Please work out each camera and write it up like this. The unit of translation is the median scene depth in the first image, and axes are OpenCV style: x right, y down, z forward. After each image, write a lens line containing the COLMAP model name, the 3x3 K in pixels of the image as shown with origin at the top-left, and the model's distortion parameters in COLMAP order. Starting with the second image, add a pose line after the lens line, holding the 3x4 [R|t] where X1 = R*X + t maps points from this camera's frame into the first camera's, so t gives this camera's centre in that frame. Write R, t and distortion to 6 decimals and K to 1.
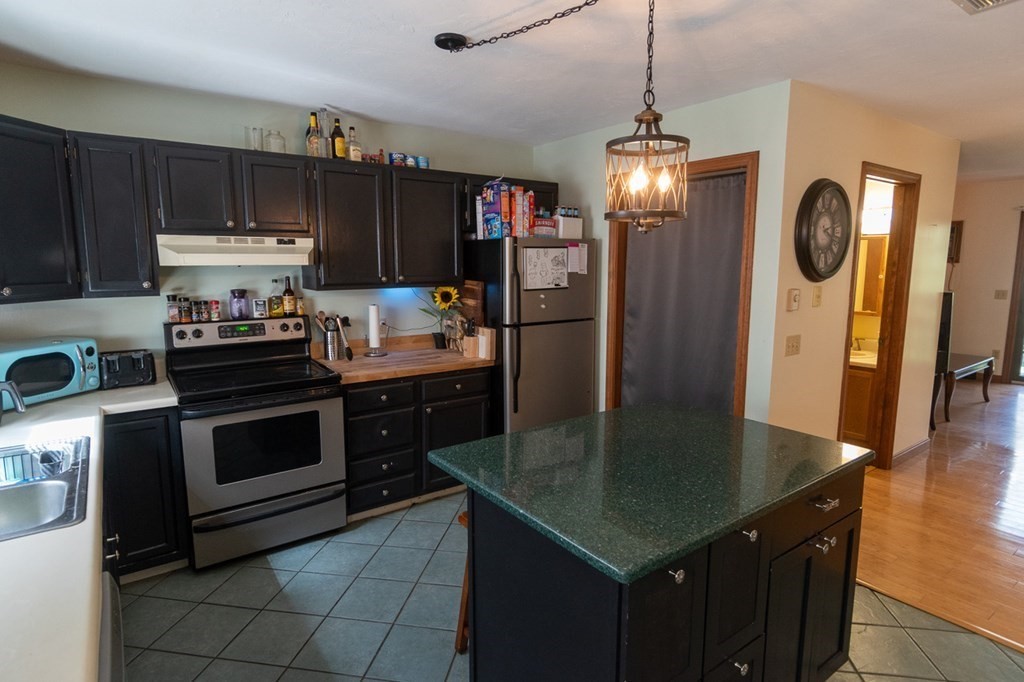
lens RADIAL K [[550.9, 0, 512.0], [0, 550.9, 341.0], [0, 0, 1]] dist [-0.002069, 0.000104]
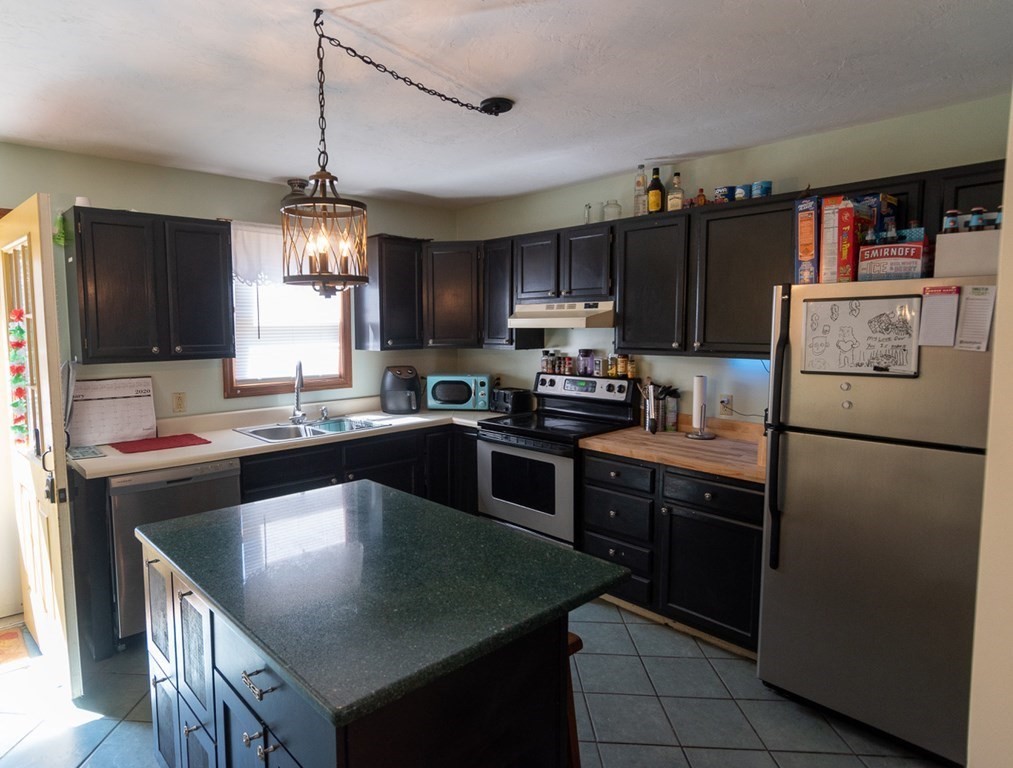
lens RADIAL K [[684.5, 0, 506.5], [0, 684.5, 384.0], [0, 0, 1]] dist [0.009367, 0.000753]
pose [[0.056888, 0.089503, -0.994361, 0.884020], [-0.136262, 0.987350, 0.081076, -0.113907], [0.989038, 0.130881, 0.068364, 0.752989]]
